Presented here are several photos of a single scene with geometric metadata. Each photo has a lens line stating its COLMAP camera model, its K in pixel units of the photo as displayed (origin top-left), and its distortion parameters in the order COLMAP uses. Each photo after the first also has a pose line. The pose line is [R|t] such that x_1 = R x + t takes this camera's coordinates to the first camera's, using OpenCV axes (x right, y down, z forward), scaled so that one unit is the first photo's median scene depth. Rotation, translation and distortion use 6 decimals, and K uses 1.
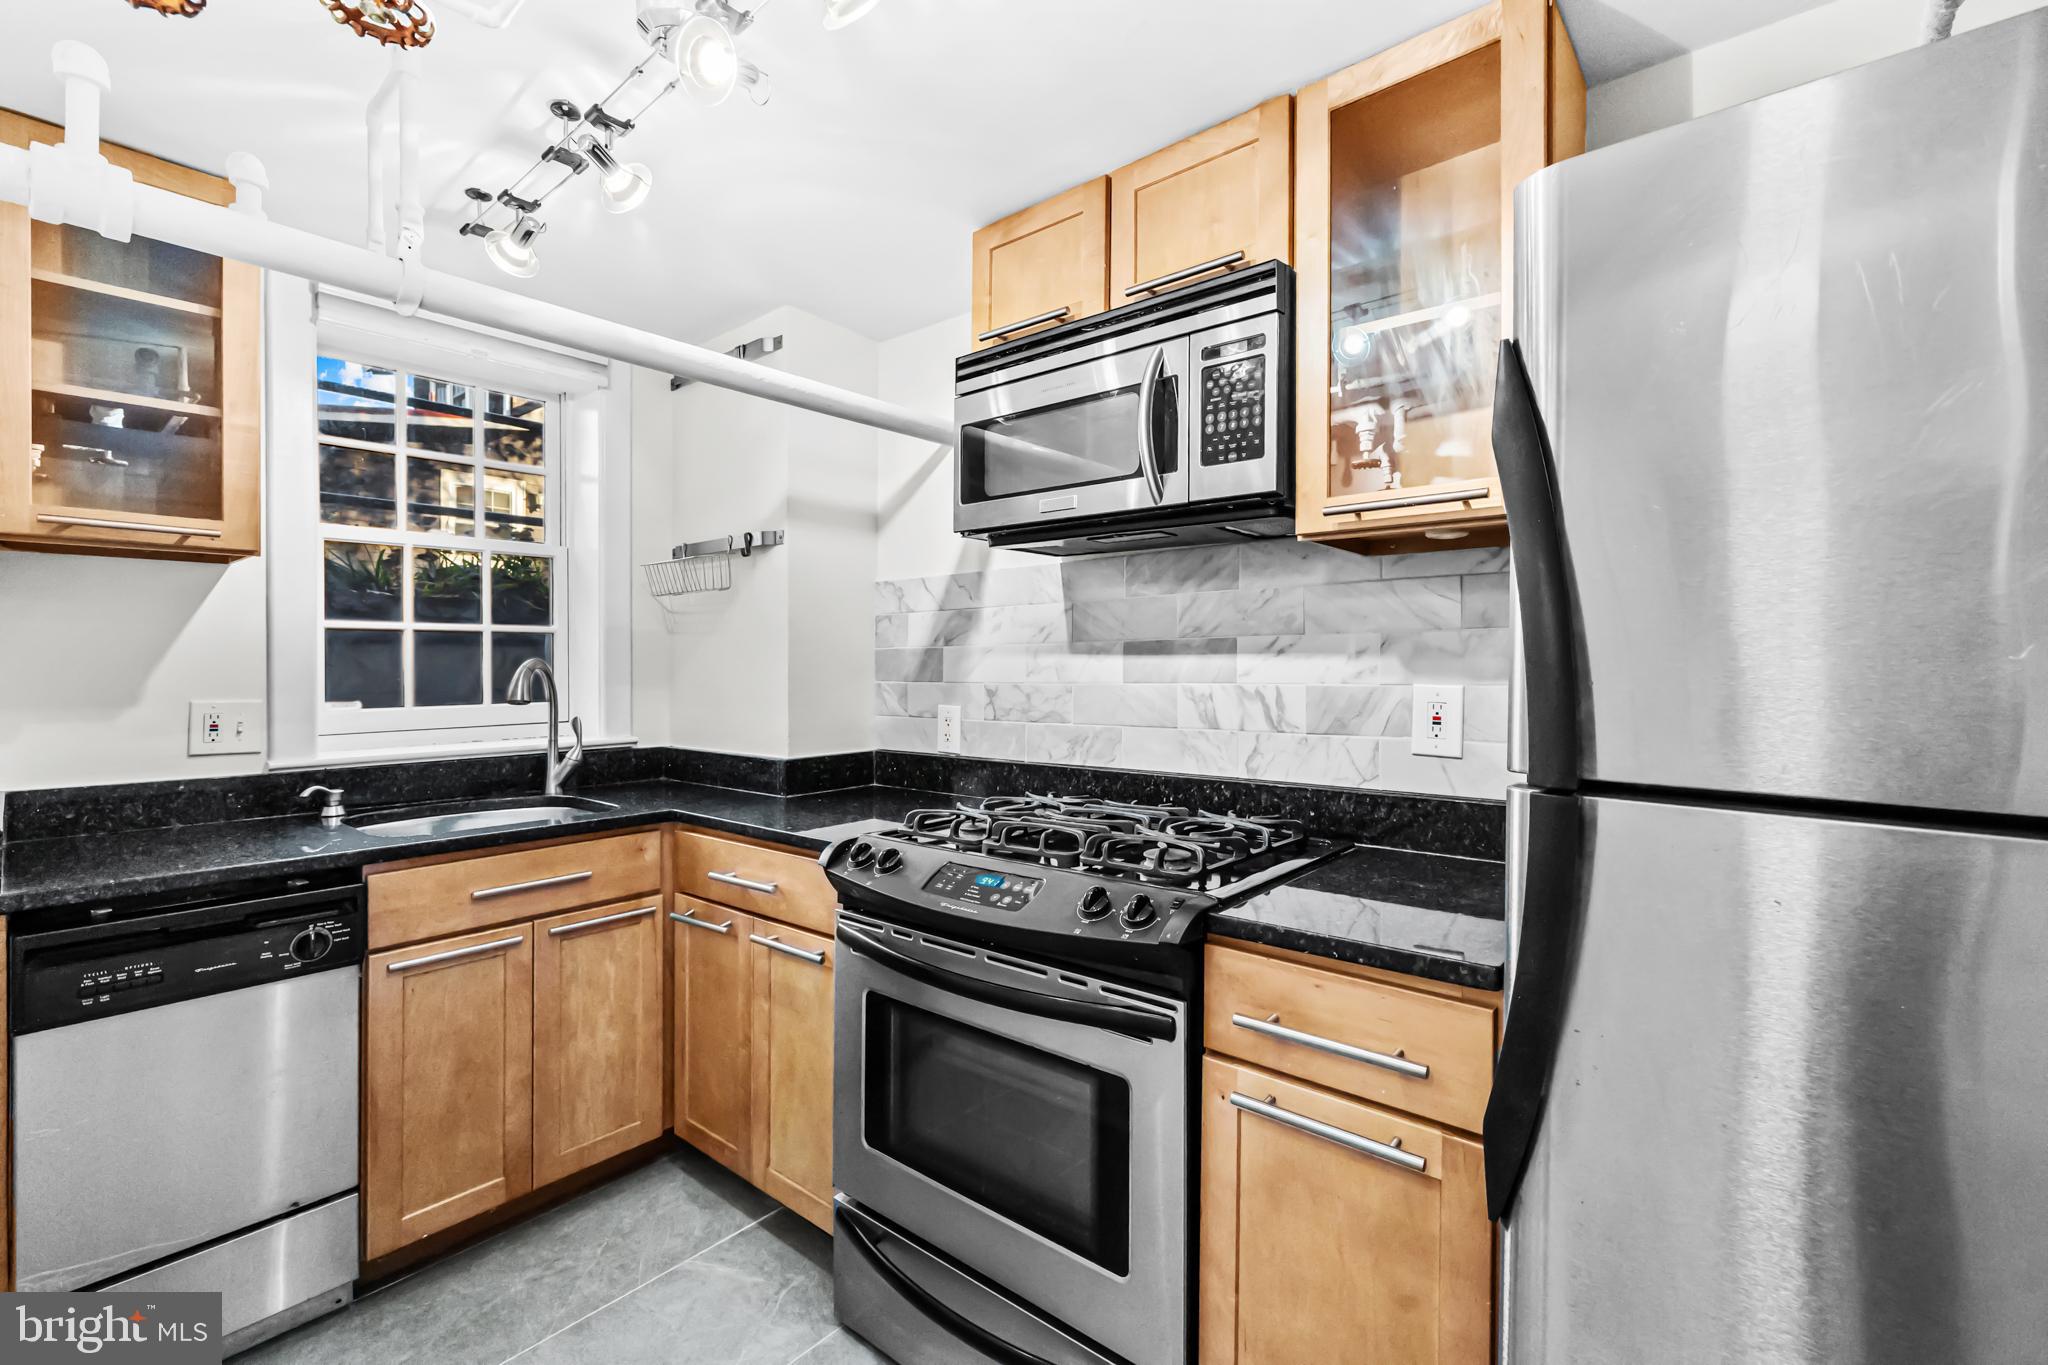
lens RADIAL K [[877.2, 0, 1030.4], [0, 877.2, 657.0], [0, 0, 1]] dist [-0.001559, 0.000010]
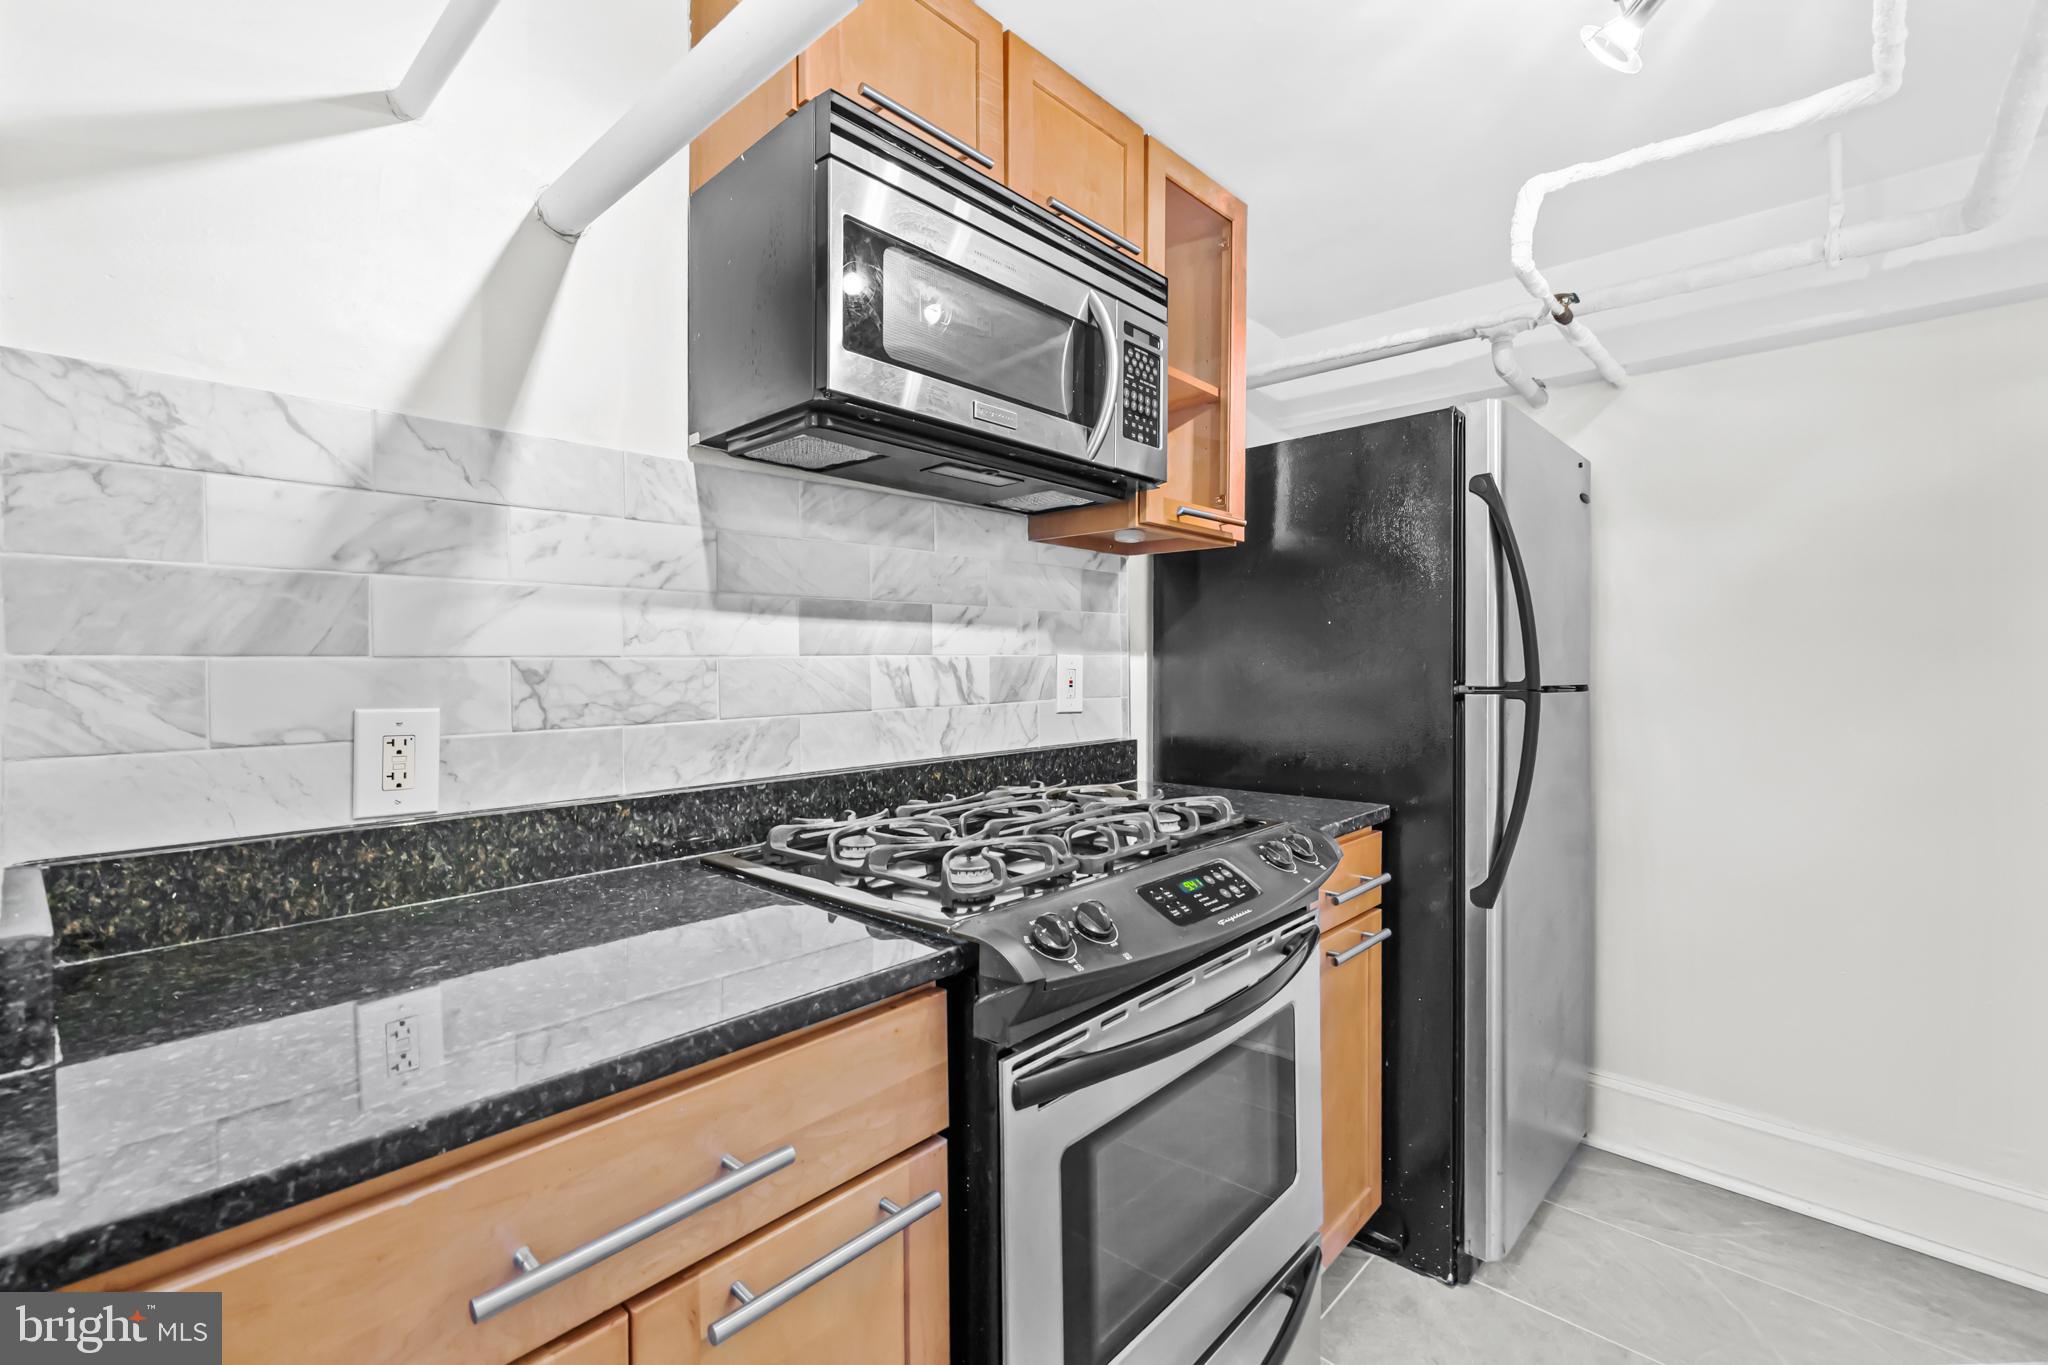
lens RADIAL K [[888.0, 0, 1032.4], [0, 888.0, 672.6], [0, 0, 1]] dist [-0.003008, -0.000364]
pose [[0.047716, -0.010363, 0.998807, -0.648561], [-0.010127, 0.999890, 0.010858, 0.035720], [-0.998810, -0.010633, 0.047606, 0.812643]]
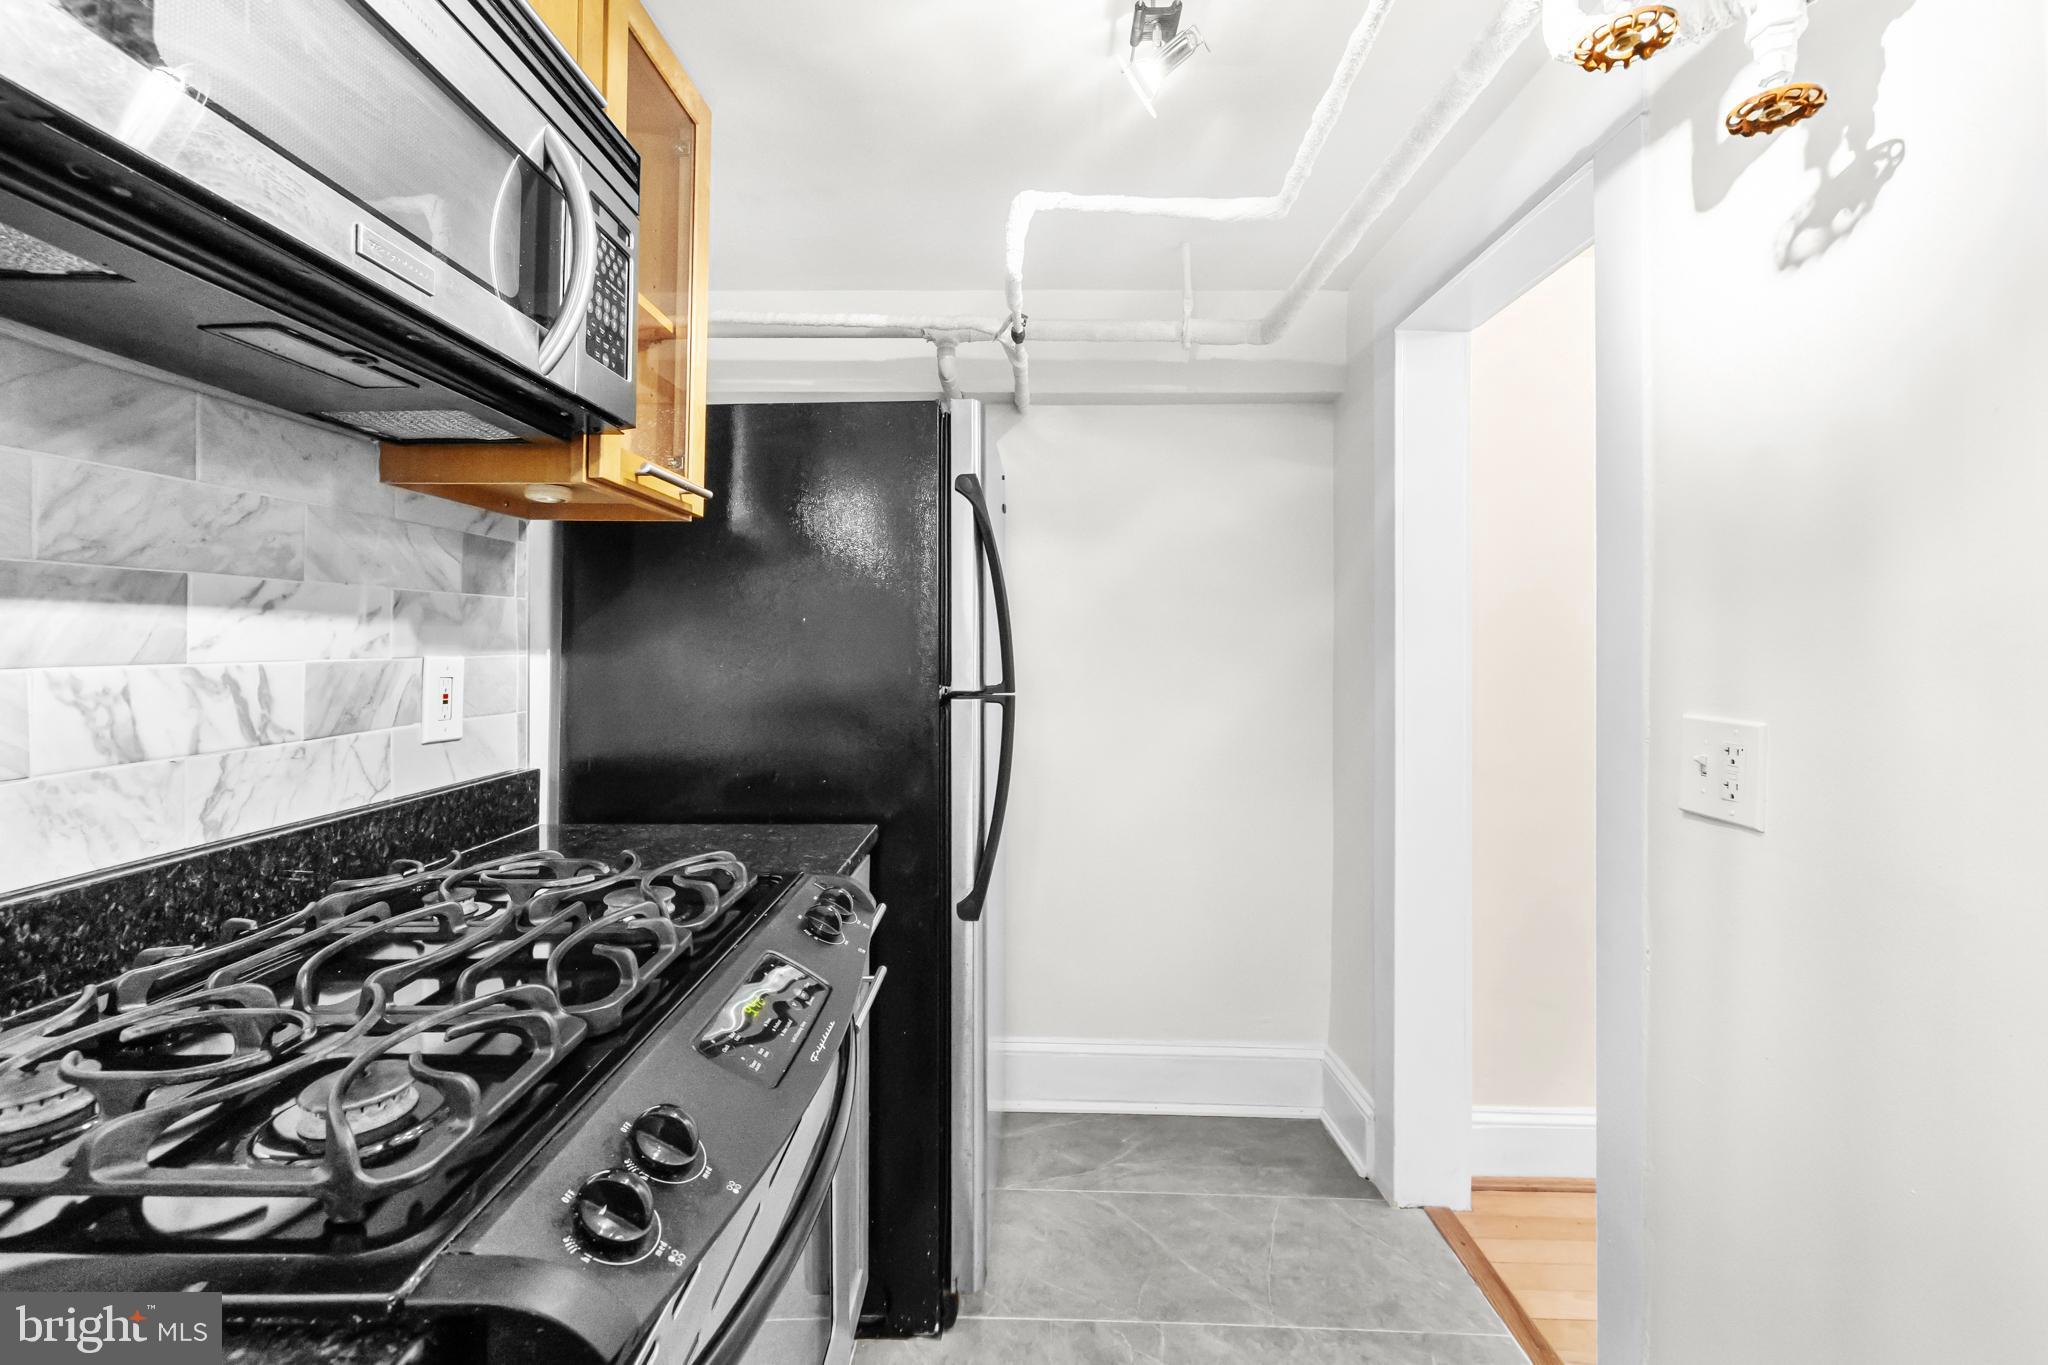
lens RADIAL K [[876.8, 0, 1022.5], [0, 876.8, 627.9], [0, 0, 1]] dist [-0.000252, -0.000245]
pose [[-0.628600, 0.012369, 0.777631, -0.444807], [-0.013531, 0.999548, -0.026836, 0.015667], [-0.777611, -0.027391, -0.628149, 0.898741]]
